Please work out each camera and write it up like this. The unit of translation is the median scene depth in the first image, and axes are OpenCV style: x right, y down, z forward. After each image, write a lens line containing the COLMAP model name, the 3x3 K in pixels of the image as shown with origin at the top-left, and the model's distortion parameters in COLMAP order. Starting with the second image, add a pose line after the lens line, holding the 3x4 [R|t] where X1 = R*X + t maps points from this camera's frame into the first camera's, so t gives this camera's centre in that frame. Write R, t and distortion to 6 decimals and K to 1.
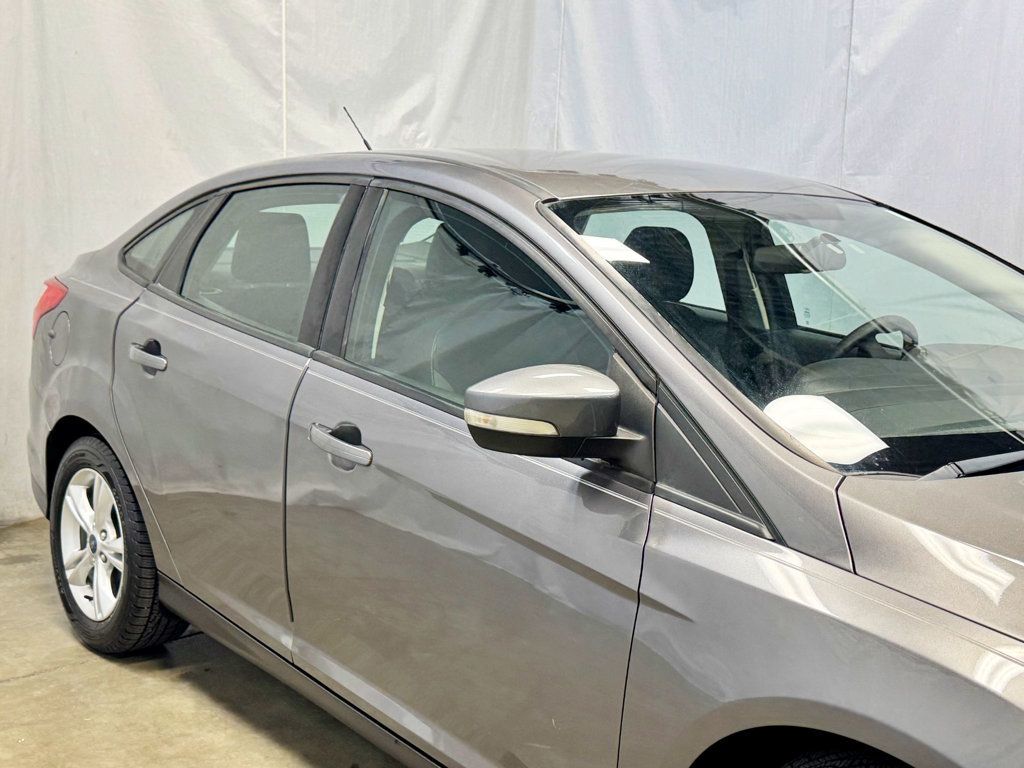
lens RADIAL K [[1281.9, 0, 512.0], [0, 1281.9, 384.0], [0, 0, 1]] dist [0.188916, -0.508367]
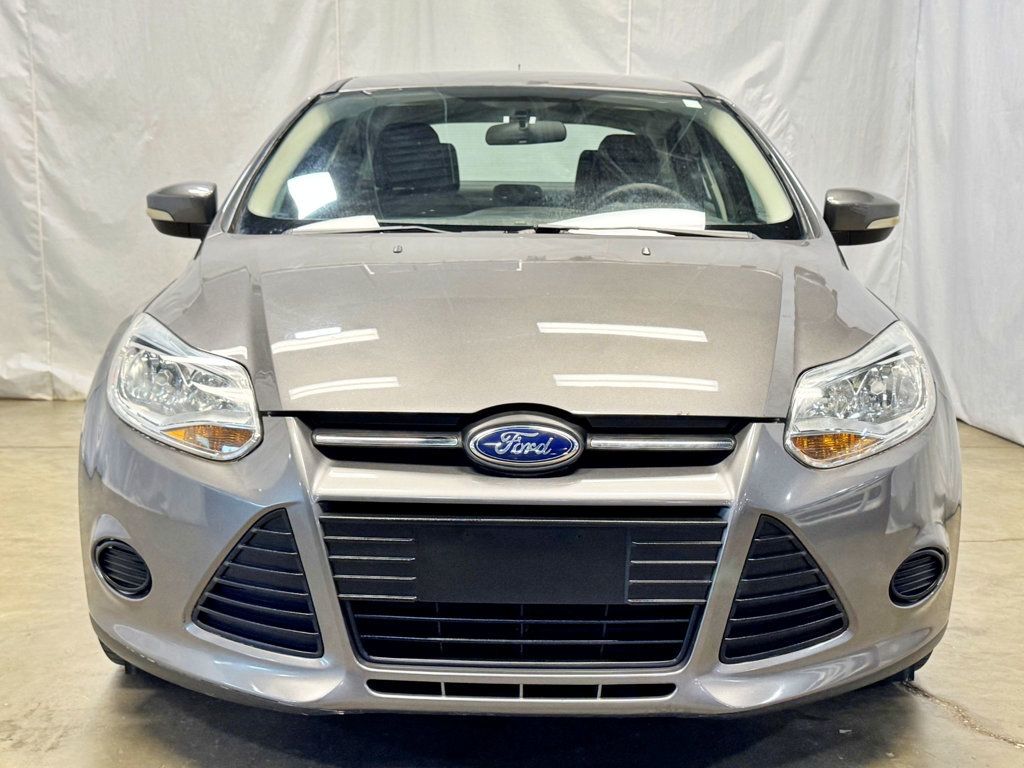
lens RADIAL K [[1281.9, 0, 512.0], [0, 1281.9, 384.0], [0, 0, 1]] dist [0.188916, -0.508367]
pose [[0.771889, 0.070075, -0.631884, 0.774979], [-0.085915, 0.996287, 0.005536, 0.108641], [0.629925, 0.050015, 0.775044, 0.001259]]
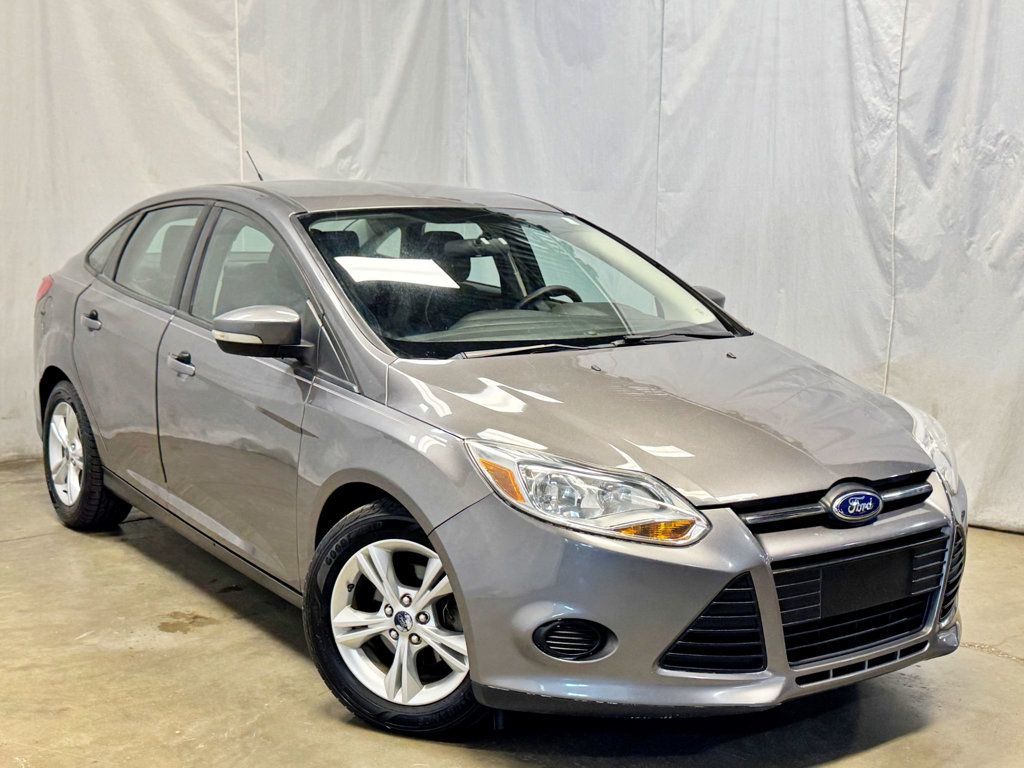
lens RADIAL K [[1281.9, 0, 512.0], [0, 1281.9, 384.0], [0, 0, 1]] dist [0.188916, -0.508367]
pose [[0.997134, -0.009722, -0.075028, 0.285904], [0.008639, 0.999854, -0.014746, 0.069691], [0.075160, 0.014055, 0.997072, -0.421154]]
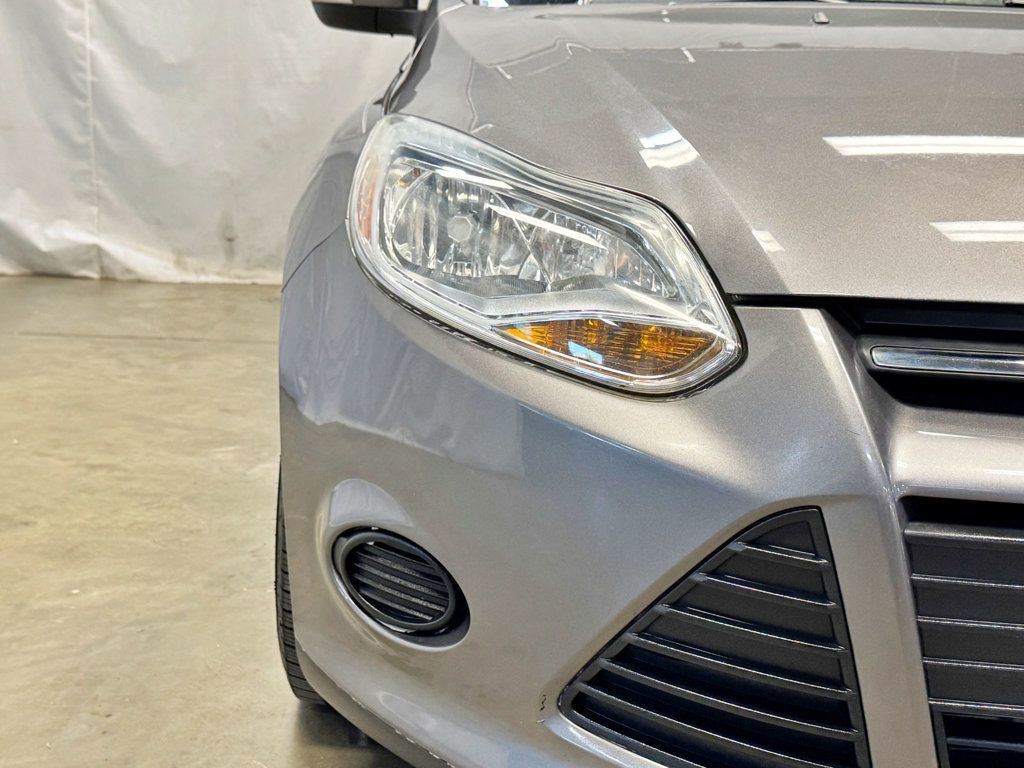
lens RADIAL K [[1281.9, 0, 512.0], [0, 1281.9, 384.0], [0, 0, 1]] dist [0.188916, -0.508367]
pose [[0.768267, 0.147034, -0.623014, 0.472483], [-0.124645, 0.988995, 0.079701, 0.135514], [0.627877, 0.016424, 0.778139, 0.130869]]
